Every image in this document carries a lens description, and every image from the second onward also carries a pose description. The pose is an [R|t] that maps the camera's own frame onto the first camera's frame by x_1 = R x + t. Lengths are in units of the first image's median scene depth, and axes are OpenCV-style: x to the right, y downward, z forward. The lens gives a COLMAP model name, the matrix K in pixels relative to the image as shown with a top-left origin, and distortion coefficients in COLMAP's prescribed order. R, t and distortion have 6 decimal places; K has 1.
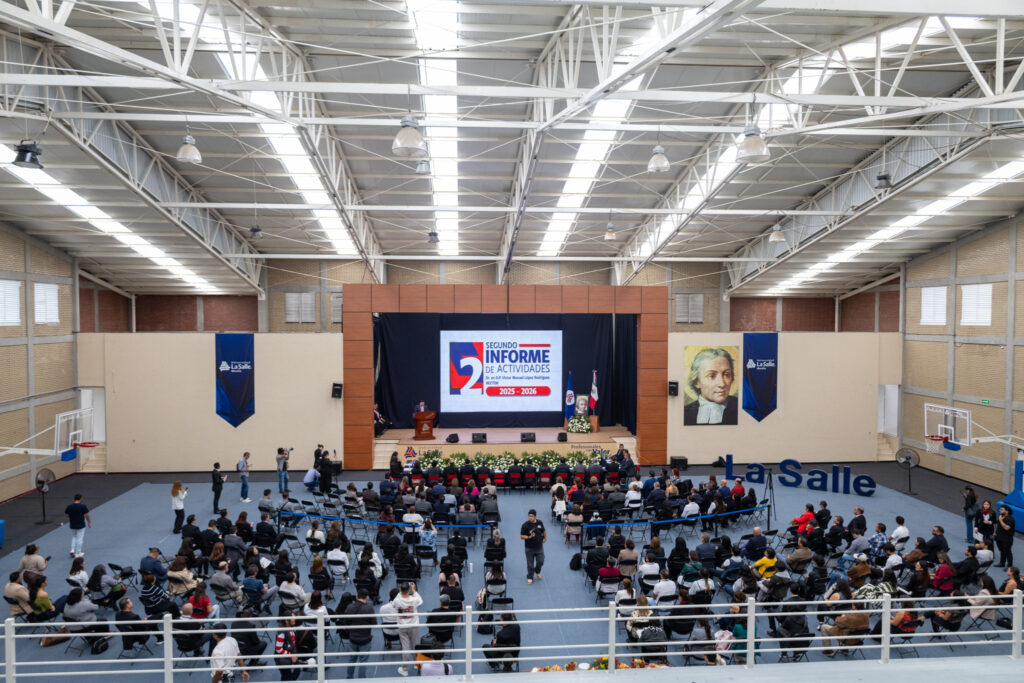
lens RADIAL K [[691.0, 0, 512.0], [0, 691.0, 341.5], [0, 0, 1]] dist [-0.000196, 0.000503]
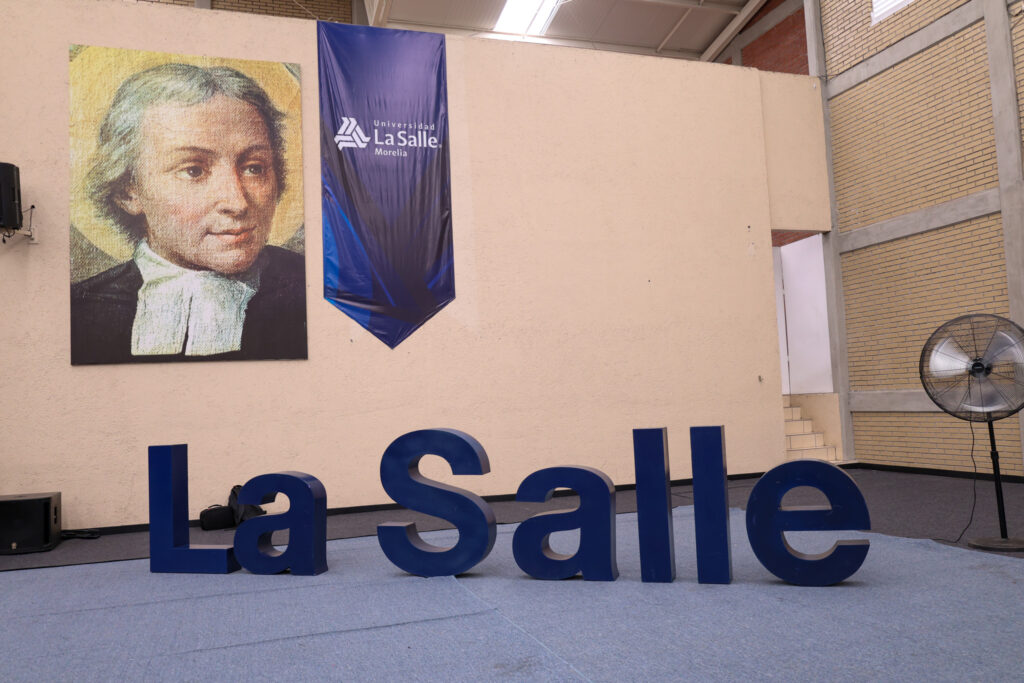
lens RADIAL K [[847.0, 0, 512.0], [0, 847.0, 341.5], [0, 0, 1]] dist [-0.012431, -0.004294]
pose [[0.966890, -0.030021, 0.253421, 0.321807], [0.055563, 0.993998, -0.094242, 0.149311], [-0.249070, 0.105203, 0.962755, 0.675069]]
